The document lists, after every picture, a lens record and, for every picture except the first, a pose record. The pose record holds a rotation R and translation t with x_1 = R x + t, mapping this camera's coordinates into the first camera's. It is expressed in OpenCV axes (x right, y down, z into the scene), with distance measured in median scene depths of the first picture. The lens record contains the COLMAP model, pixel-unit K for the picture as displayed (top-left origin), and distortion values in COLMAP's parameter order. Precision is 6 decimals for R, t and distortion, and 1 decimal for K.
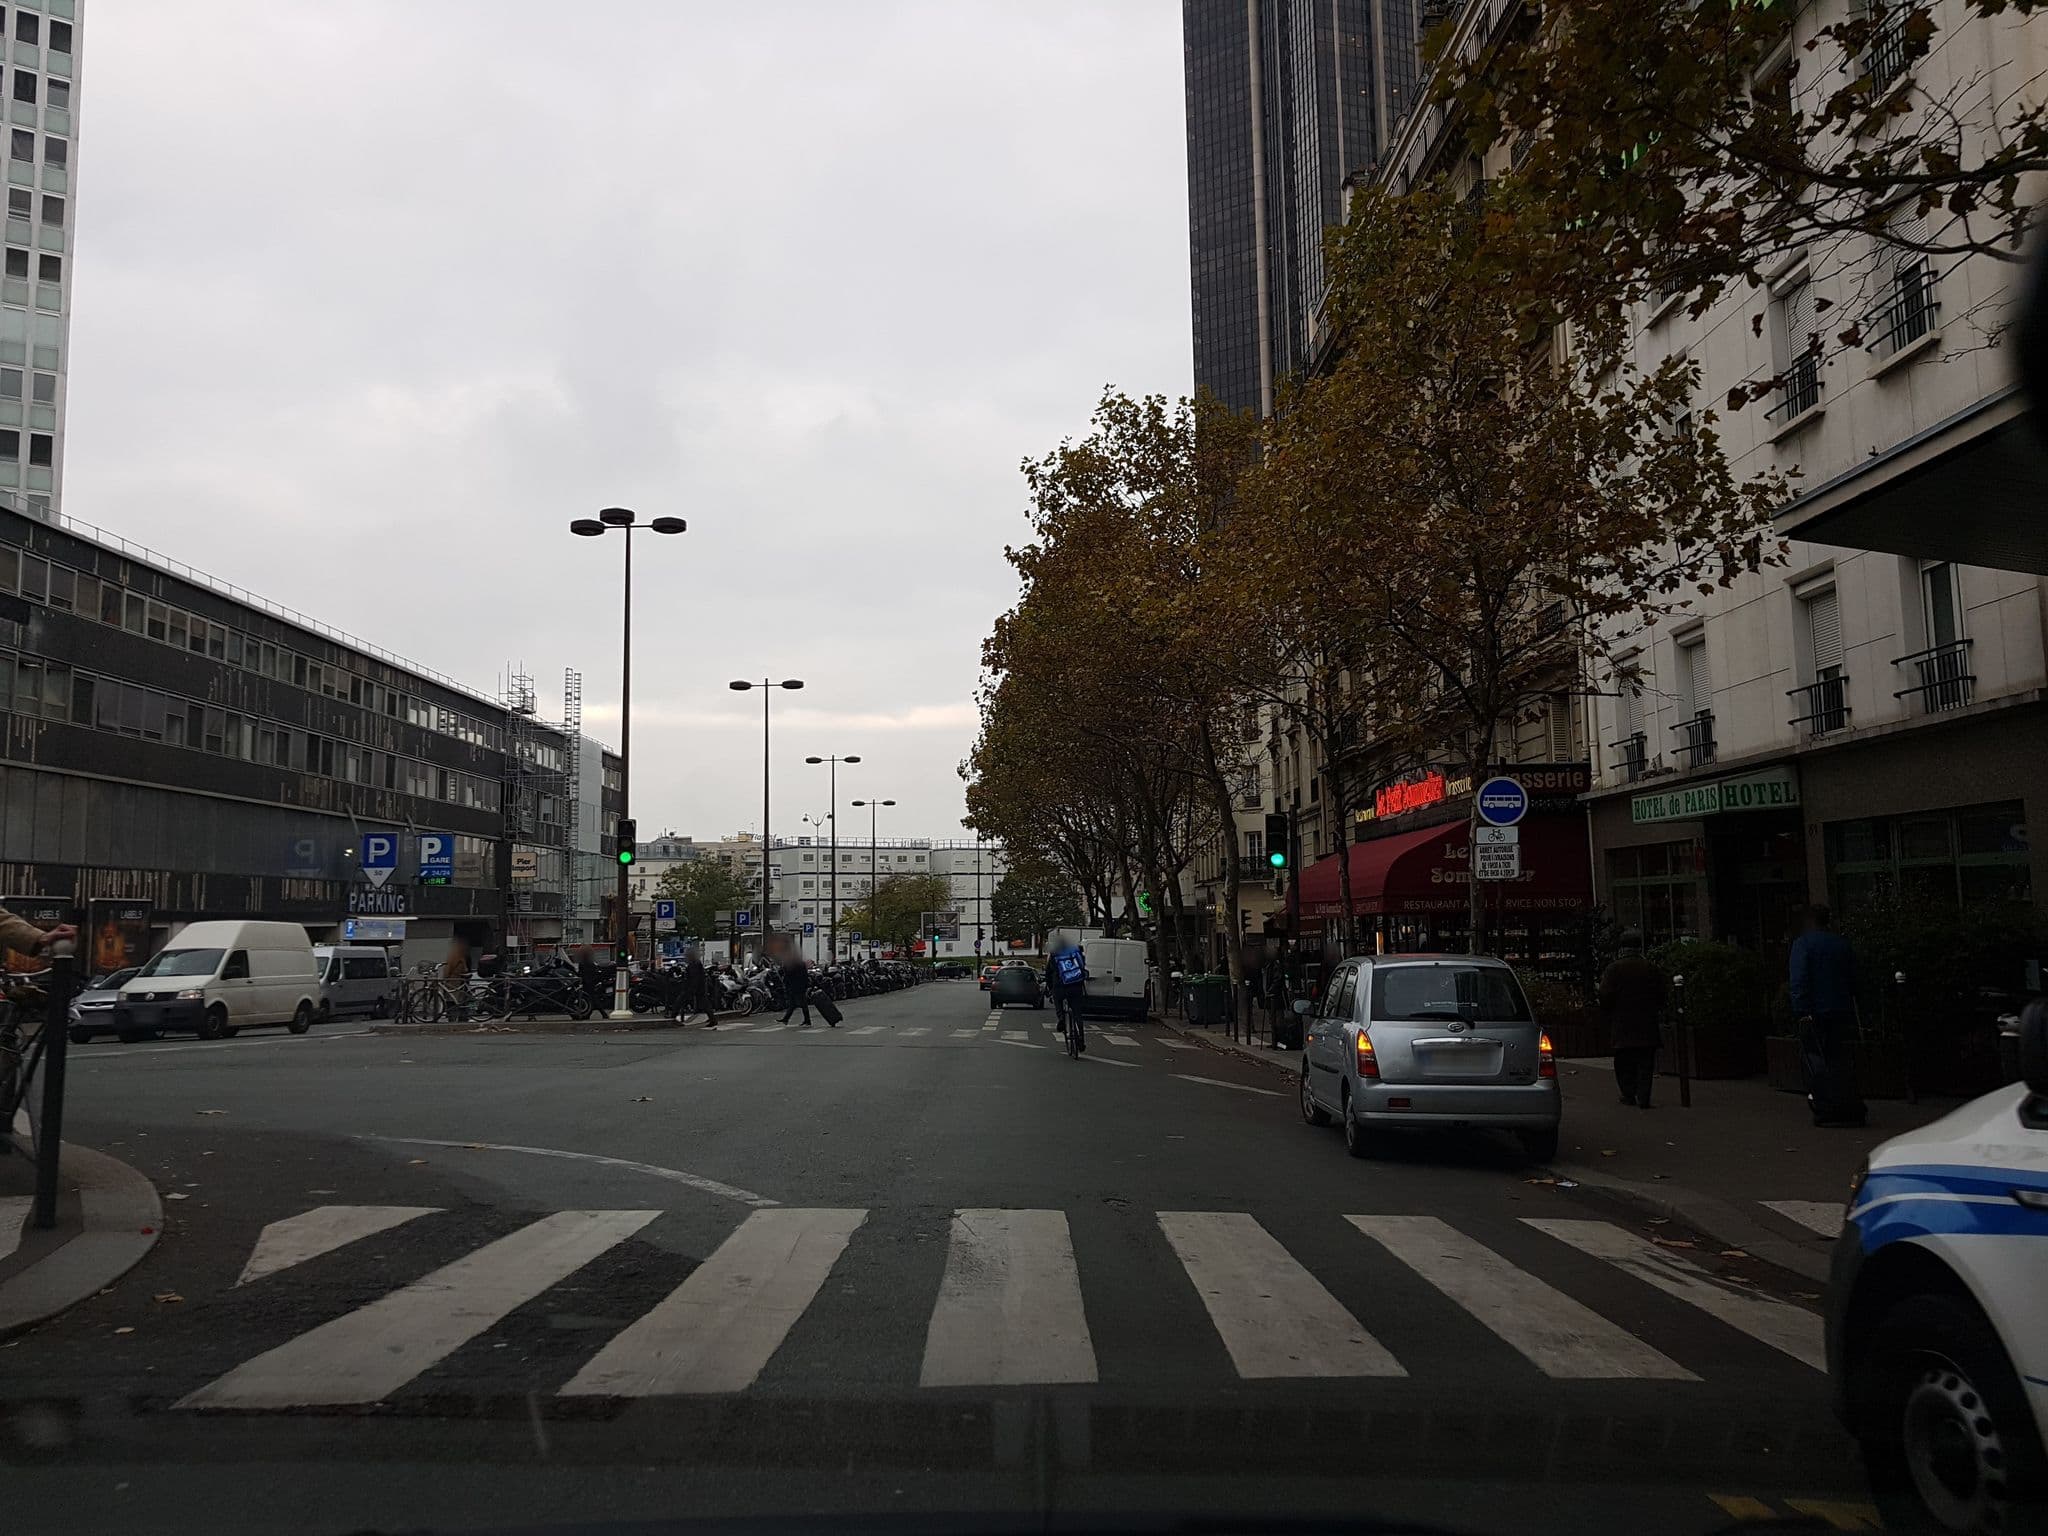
lens RADIAL K [[1507.3, 0, 1024.0], [0, 1507.3, 768.0], [0, 0, 1]] dist [-0.003960, -0.001236]
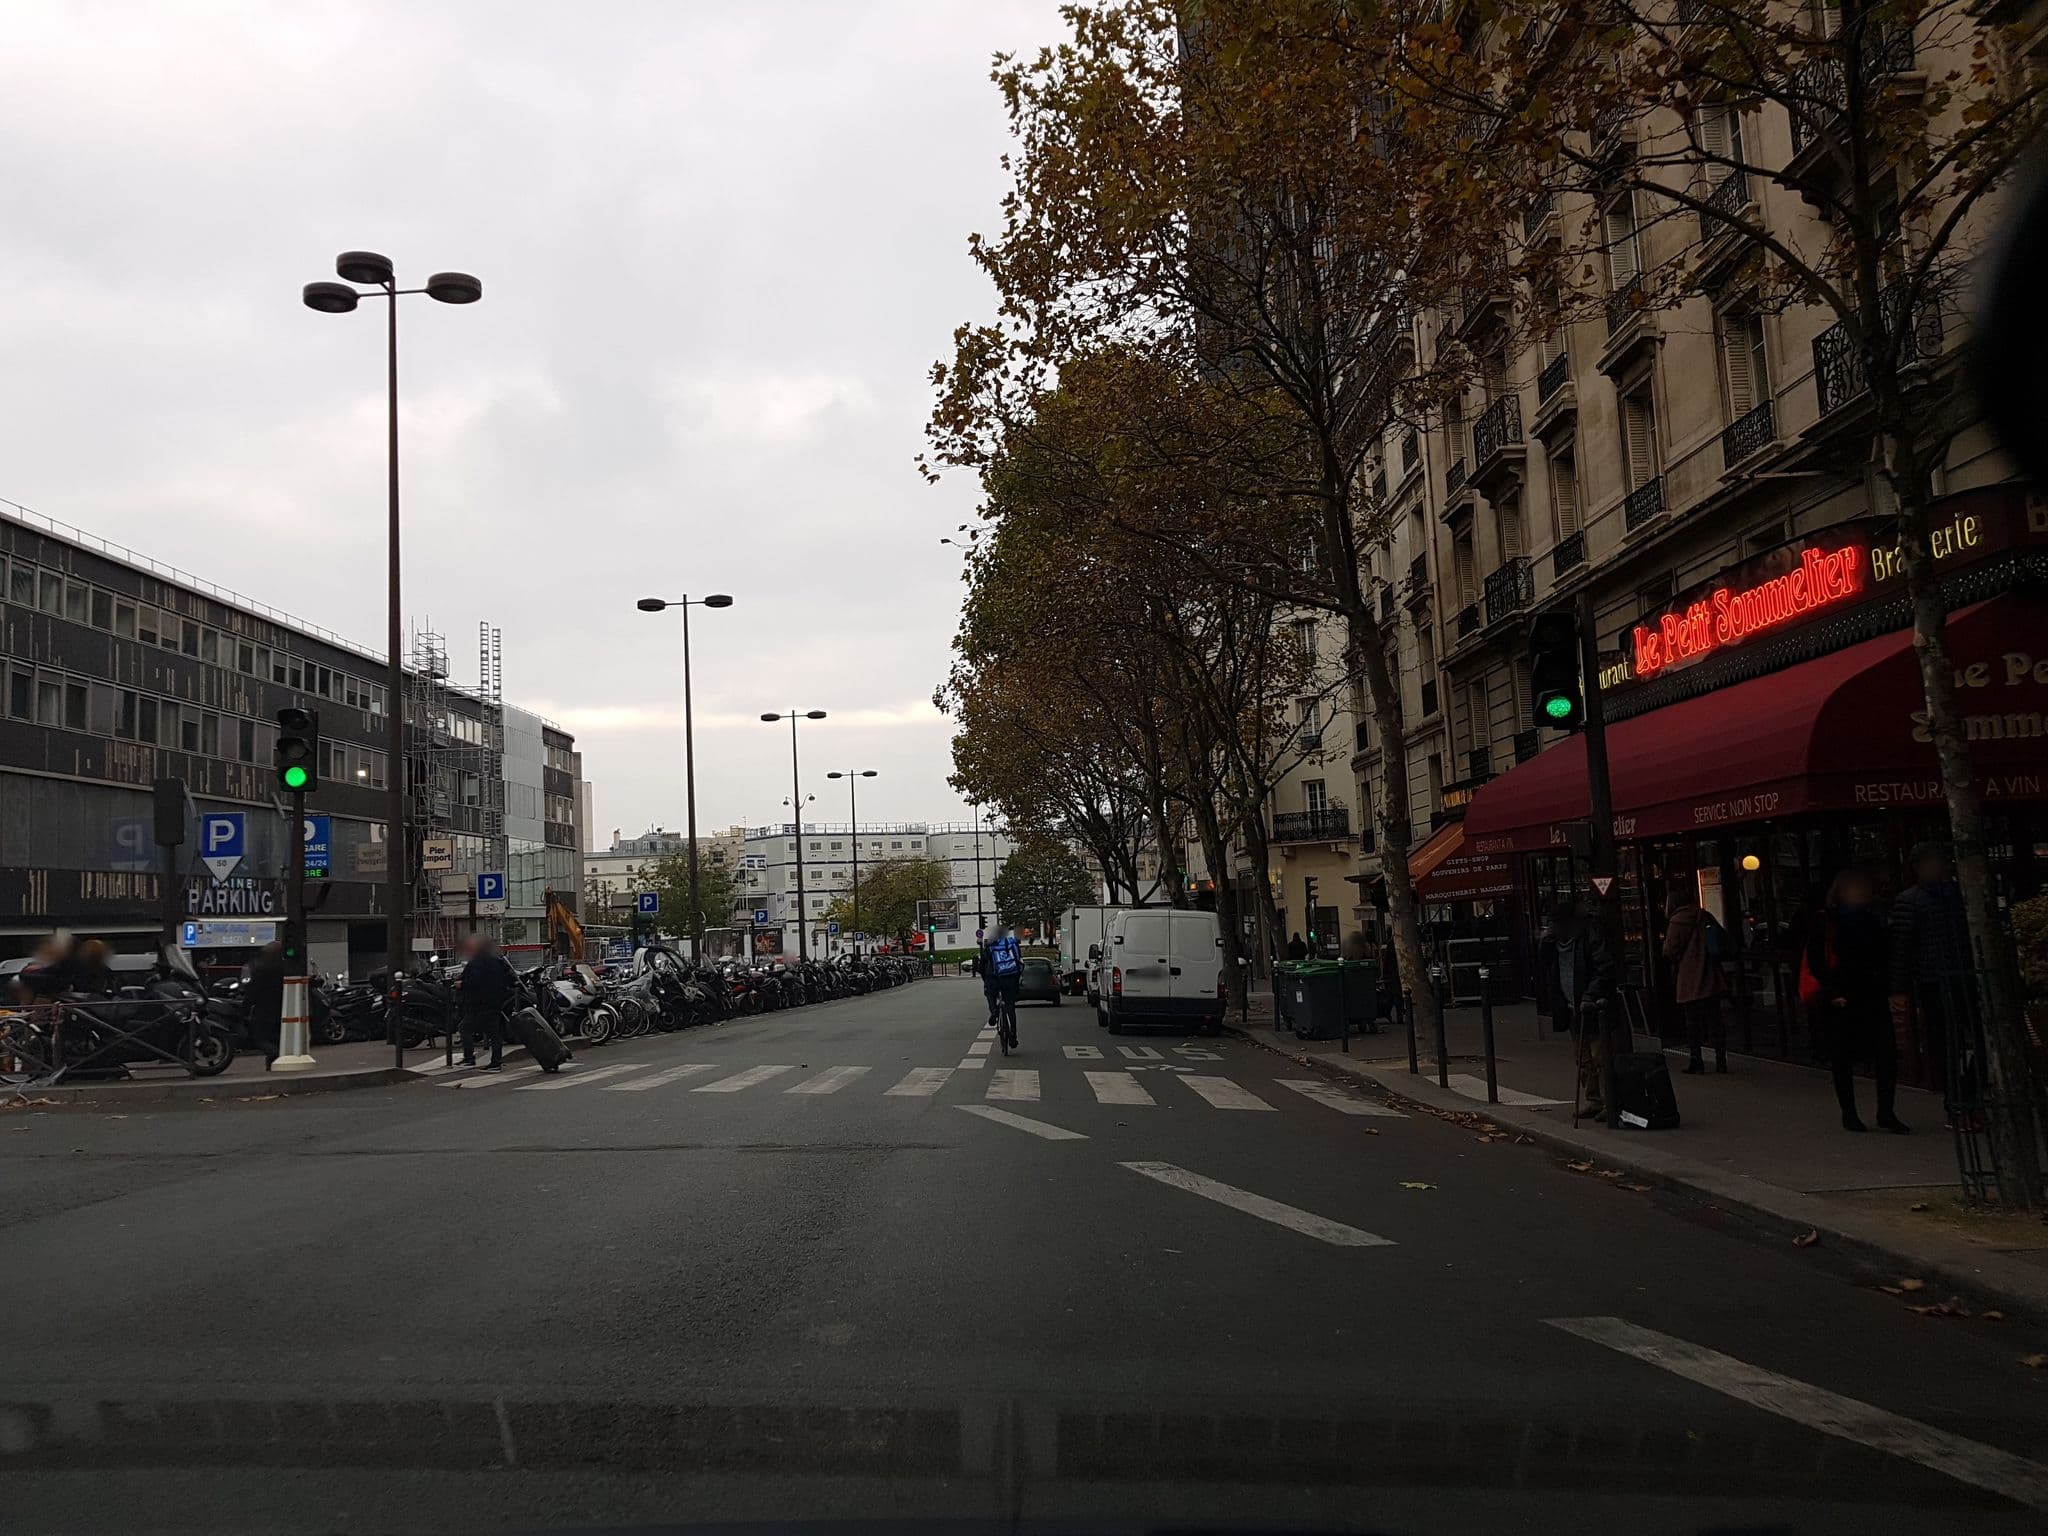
lens RADIAL K [[1501.5, 0, 928.2], [0, 1501.5, 773.2], [0, 0, 1]] dist [0.004330, 0.001149]
pose [[0.997227, -0.036273, -0.064984, 0.000661], [0.036762, 0.999304, 0.006355, 0.029027], [0.064709, -0.008726, 0.997866, 0.214823]]
